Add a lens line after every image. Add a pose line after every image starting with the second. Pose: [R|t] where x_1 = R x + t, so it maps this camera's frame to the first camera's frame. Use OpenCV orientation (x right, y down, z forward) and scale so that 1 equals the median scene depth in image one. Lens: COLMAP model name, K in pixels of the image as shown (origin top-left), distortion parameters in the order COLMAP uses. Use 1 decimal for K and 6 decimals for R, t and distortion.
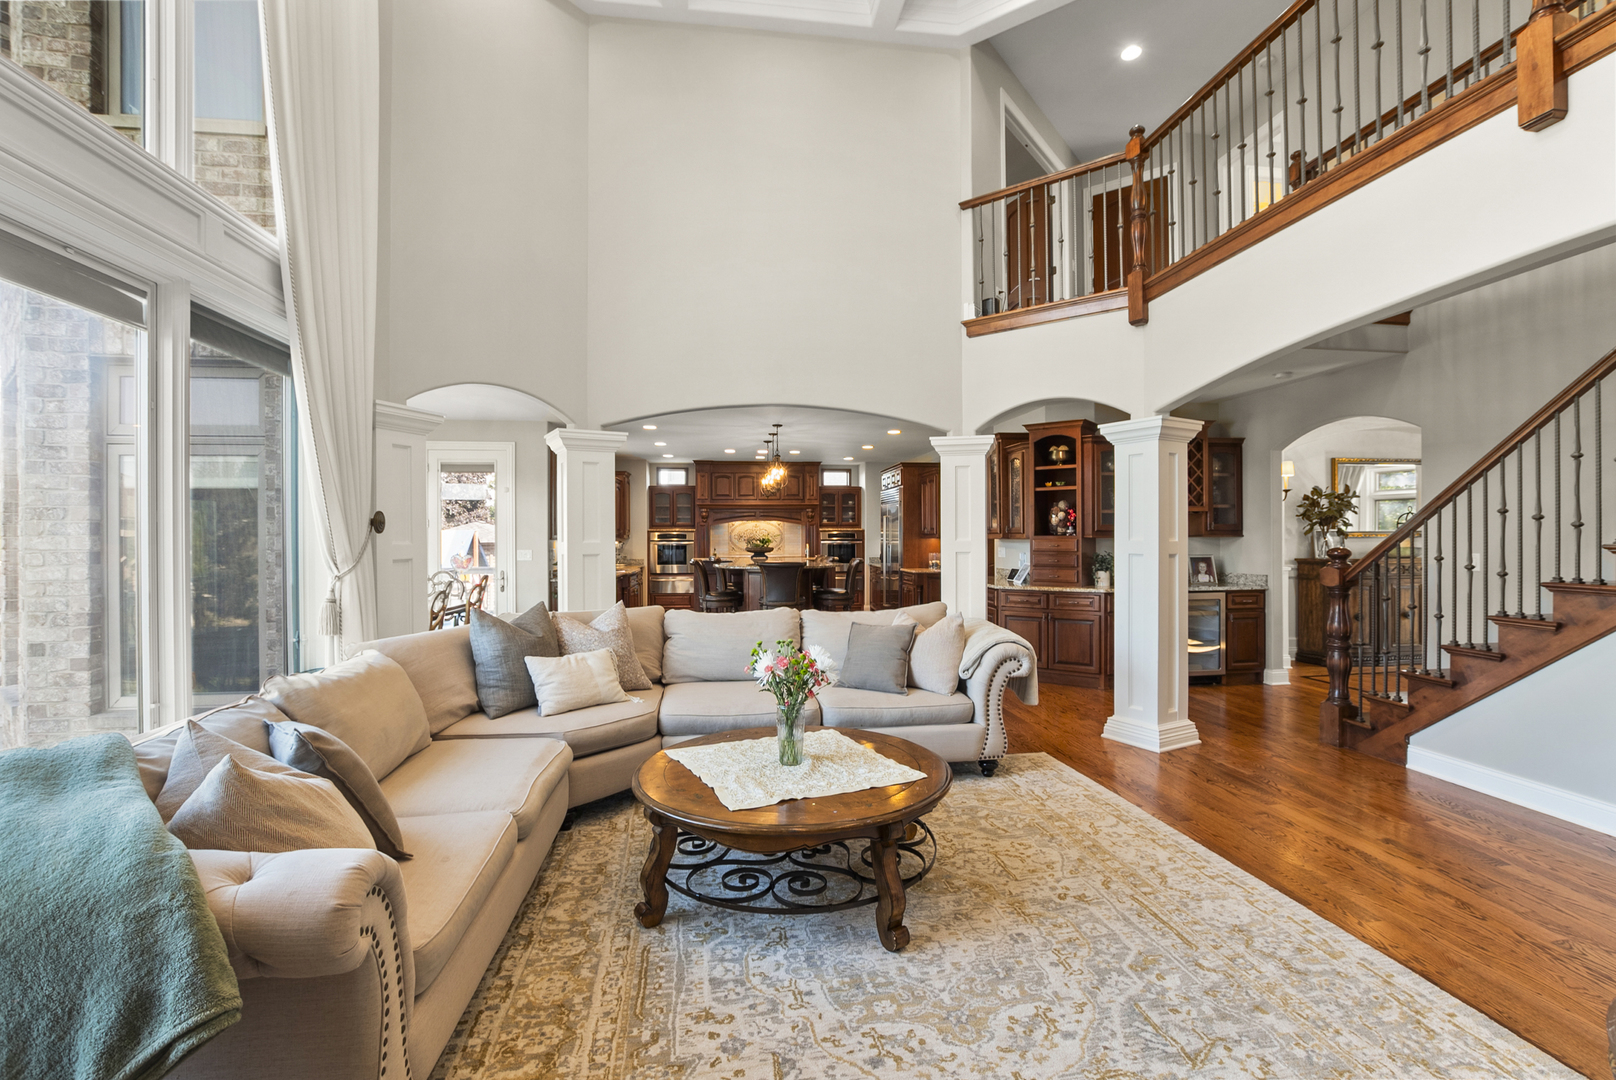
lens RADIAL K [[702.8, 0, 806.8], [0, 702.8, 536.9], [0, 0, 1]] dist [0.008440, -0.003002]
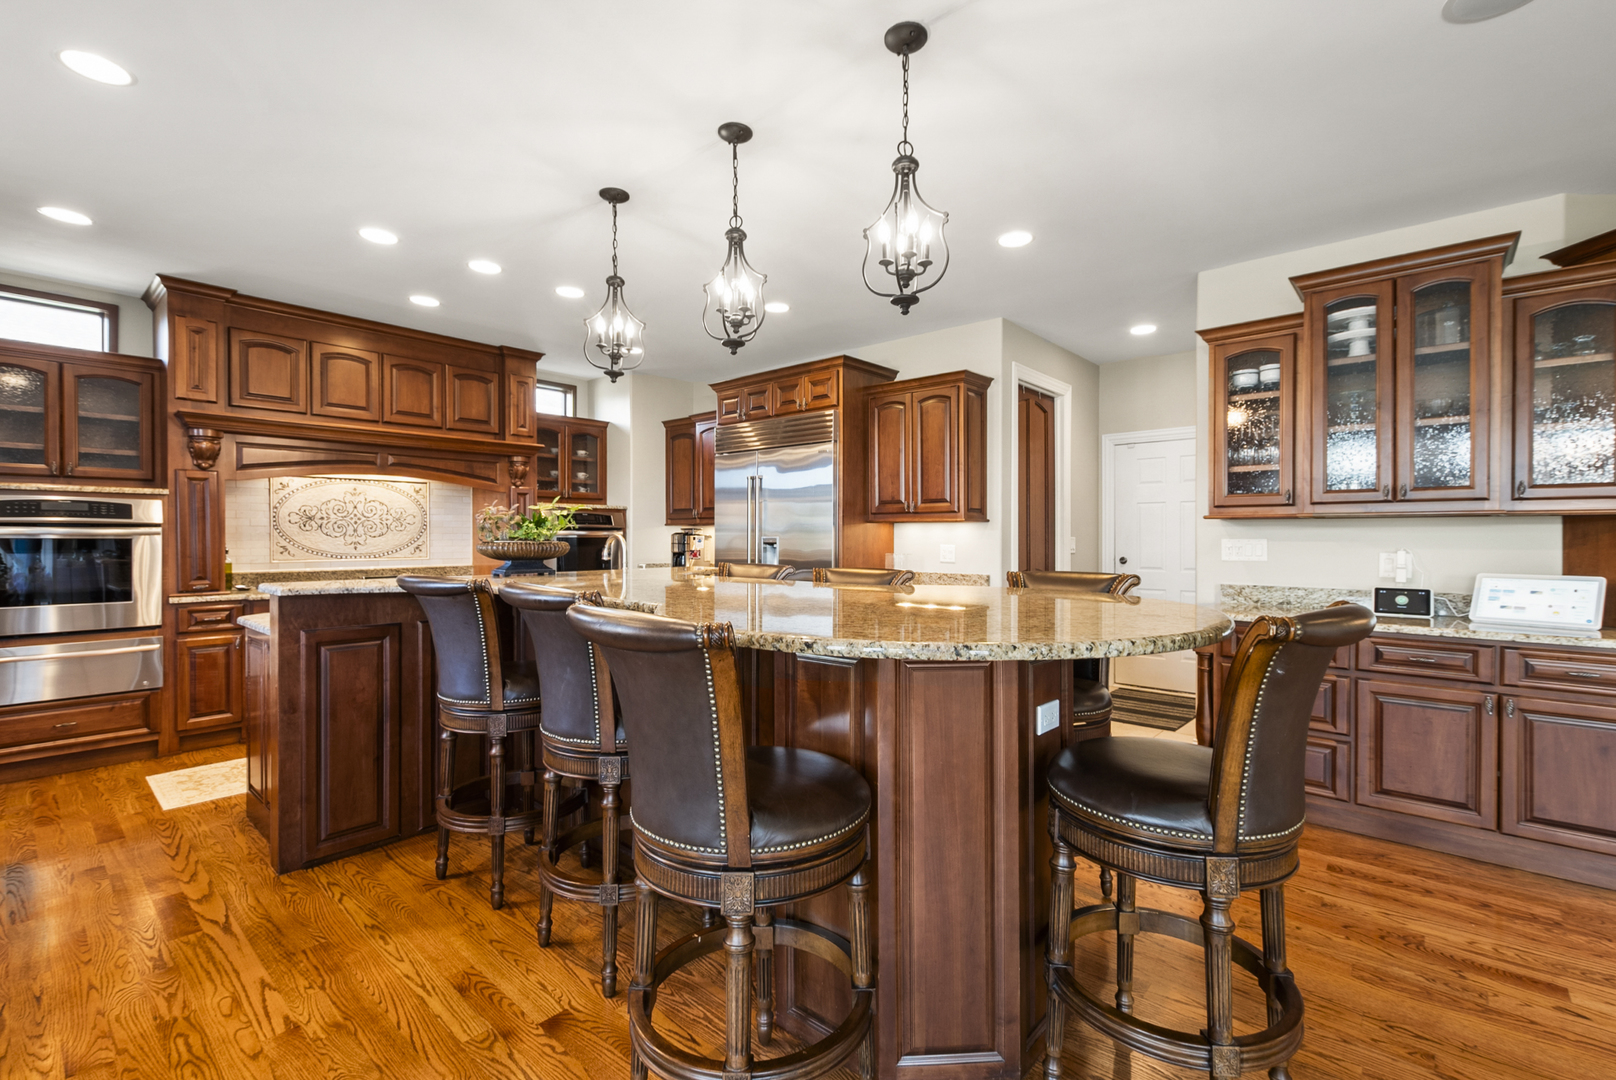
lens RADIAL K [[702.8, 0, 814.6], [0, 702.8, 543.0], [0, 0, 1]] dist [0.008440, -0.003002]
pose [[0.749702, -0.003468, 0.661767, -0.147088], [-0.003104, 0.999957, 0.008756, 0.009659], [-0.661769, -0.008619, 0.749659, 0.547326]]
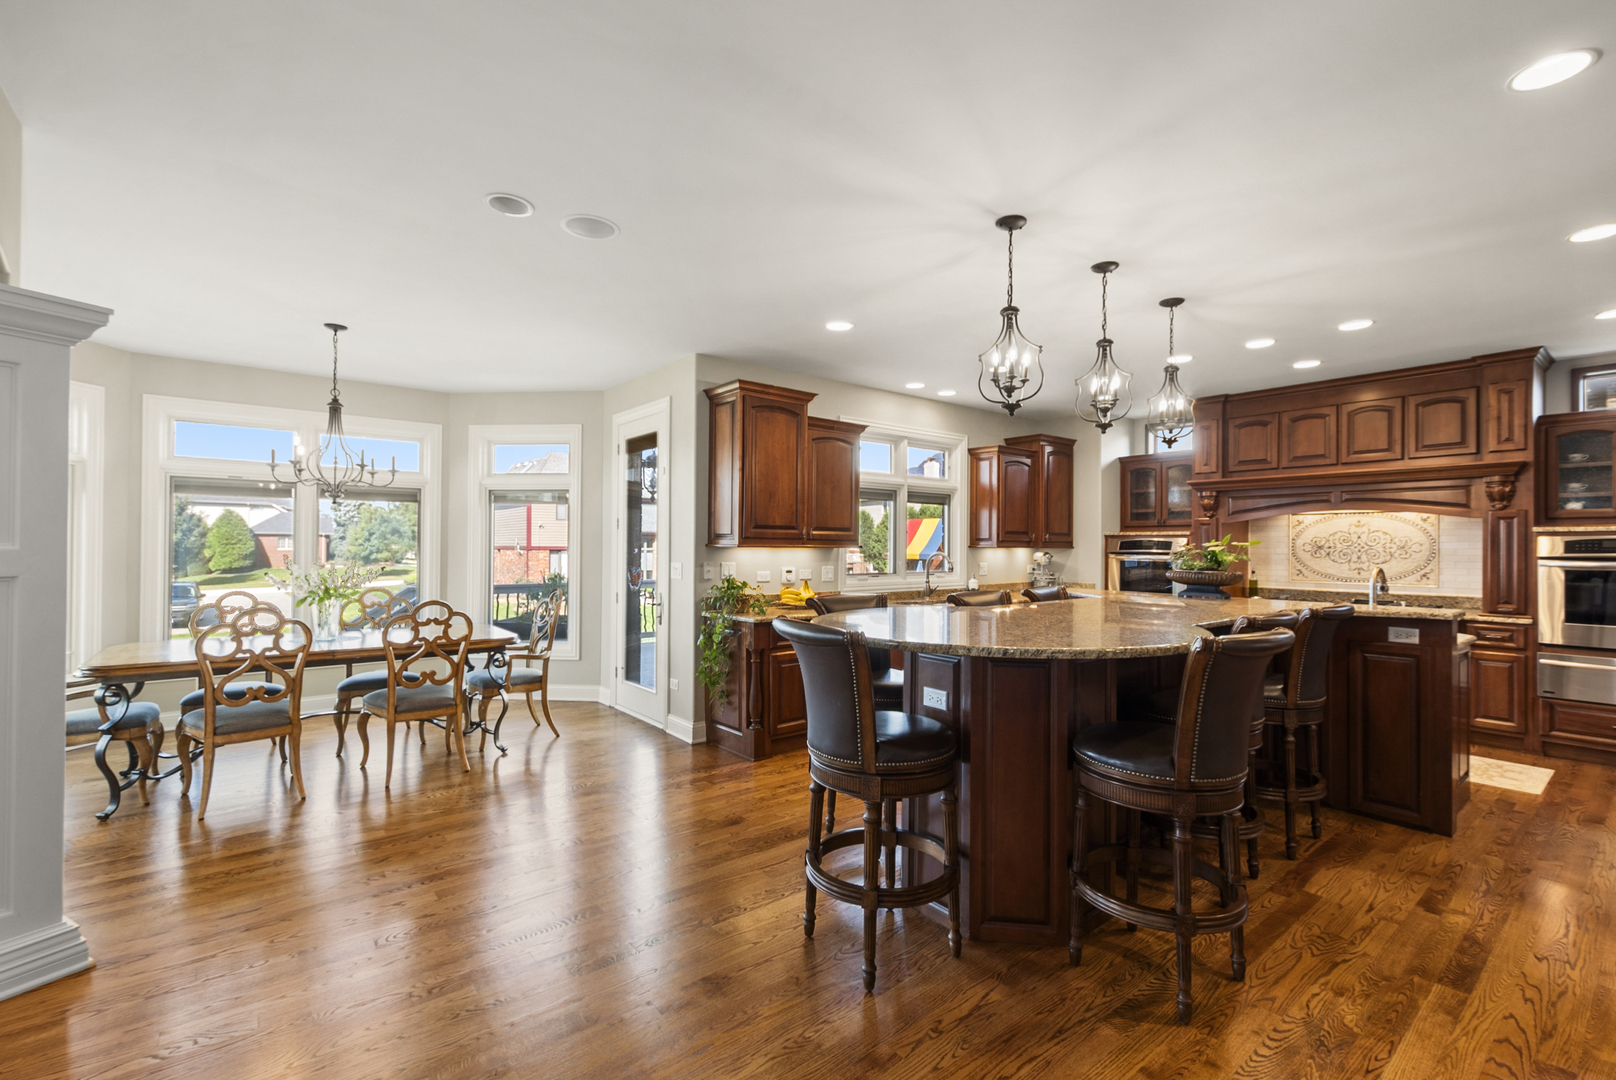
lens RADIAL K [[702.8, 0, 830.4], [0, 702.8, 543.8], [0, 0, 1]] dist [0.008440, -0.003002]
pose [[0.548246, 0.003106, -0.836312, 0.126699], [-0.007695, 0.999970, -0.001330, 0.000656], [0.836282, 0.007165, 0.548253, 0.483253]]
